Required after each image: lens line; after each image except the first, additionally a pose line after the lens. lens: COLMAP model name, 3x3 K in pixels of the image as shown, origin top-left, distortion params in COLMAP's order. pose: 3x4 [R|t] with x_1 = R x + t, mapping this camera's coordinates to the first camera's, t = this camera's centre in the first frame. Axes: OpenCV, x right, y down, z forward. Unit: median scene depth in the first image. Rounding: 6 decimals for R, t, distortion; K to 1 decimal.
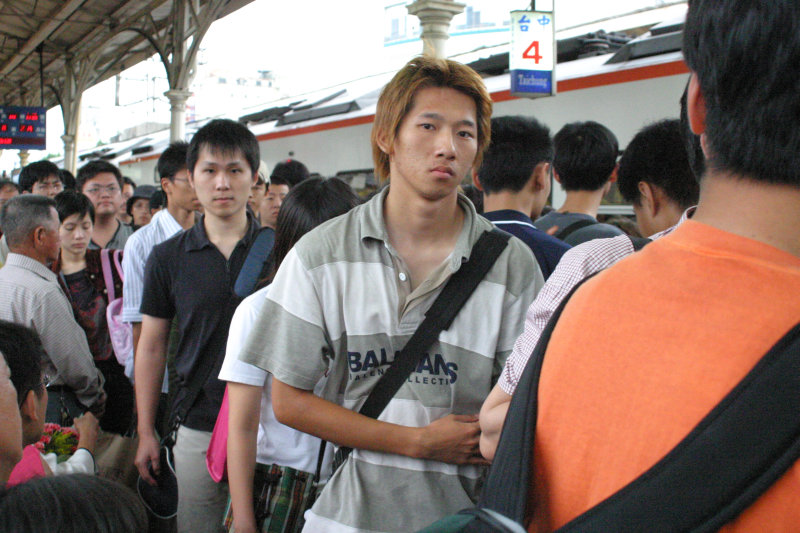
lens RADIAL K [[1087.1, 0, 400.0], [0, 1087.1, 266.5], [0, 0, 1]] dist [-0.143349, 0.056740]
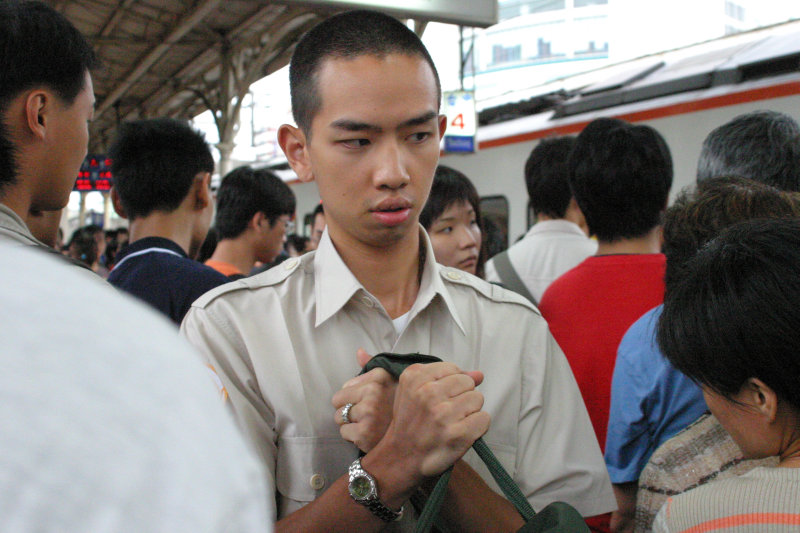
lens RADIAL K [[1069.6, 0, 400.0], [0, 1069.6, 266.5], [0, 0, 1]] dist [-0.154978, 0.018885]
pose [[0.996937, -0.015662, -0.076624, 0.073366], [0.013707, 0.999569, -0.025973, 0.006493], [0.076998, 0.024843, 0.996722, -0.151922]]
